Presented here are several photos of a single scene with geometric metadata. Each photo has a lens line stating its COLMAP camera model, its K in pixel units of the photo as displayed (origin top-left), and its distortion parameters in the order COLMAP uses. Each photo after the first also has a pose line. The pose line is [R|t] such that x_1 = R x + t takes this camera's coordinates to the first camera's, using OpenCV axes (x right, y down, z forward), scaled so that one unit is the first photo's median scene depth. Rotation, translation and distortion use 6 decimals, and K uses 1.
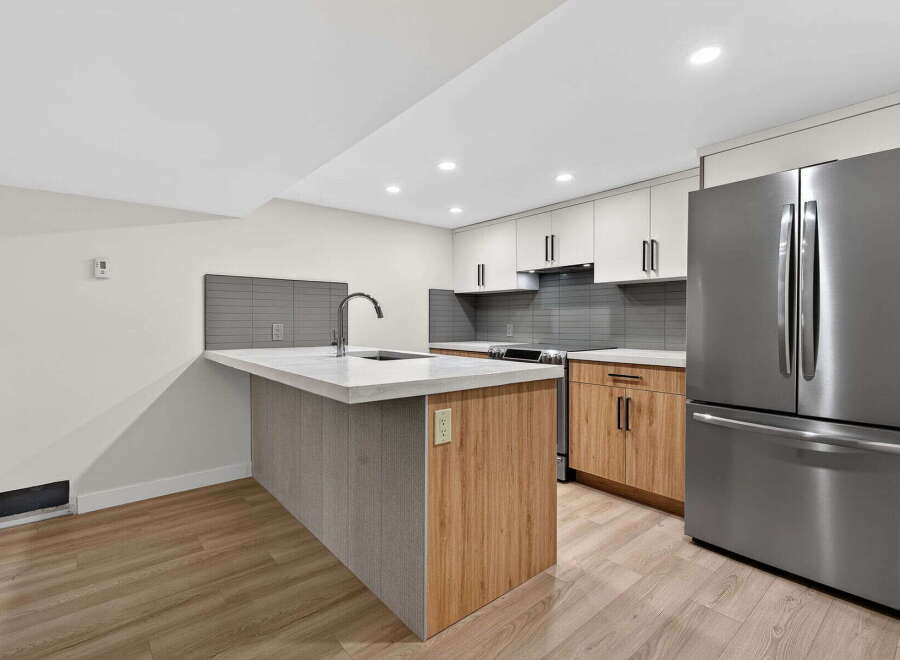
lens RADIAL K [[439.5, 0, 453.9], [0, 439.5, 324.2], [0, 0, 1]] dist [-0.000576, 0.000503]
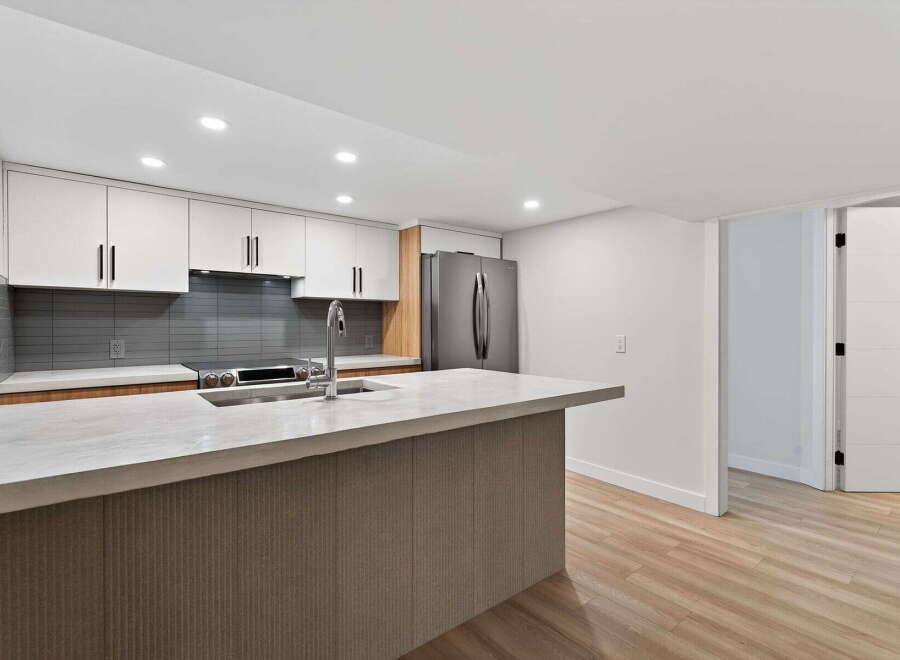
lens RADIAL K [[439.5, 0, 454.8], [0, 439.5, 327.0], [0, 0, 1]] dist [-0.000576, 0.000503]
pose [[0.011339, -0.004973, 0.999923, -0.655381], [0.008987, 0.999948, 0.004871, -0.022934], [-0.999895, 0.008931, 0.011383, 0.594611]]
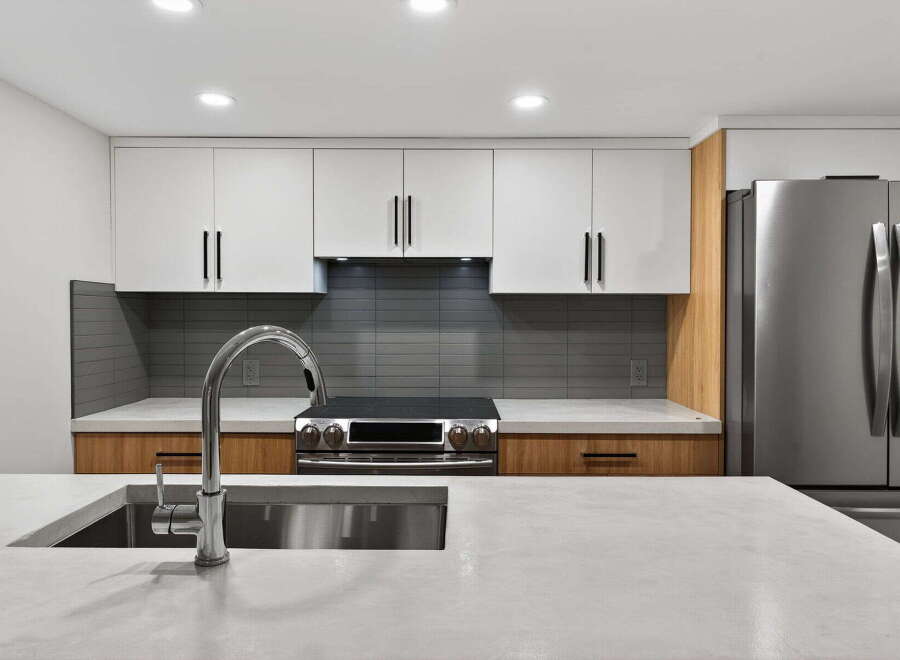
lens RADIAL K [[654.5, 0, 457.4], [0, 654.5, 331.0], [0, 0, 1]] dist [0.014558, -0.014963]
pose [[0.638617, -0.017161, 0.769333, -0.346431], [0.002256, 0.999789, 0.020429, -0.057152], [-0.769521, -0.011311, 0.638521, 0.452889]]
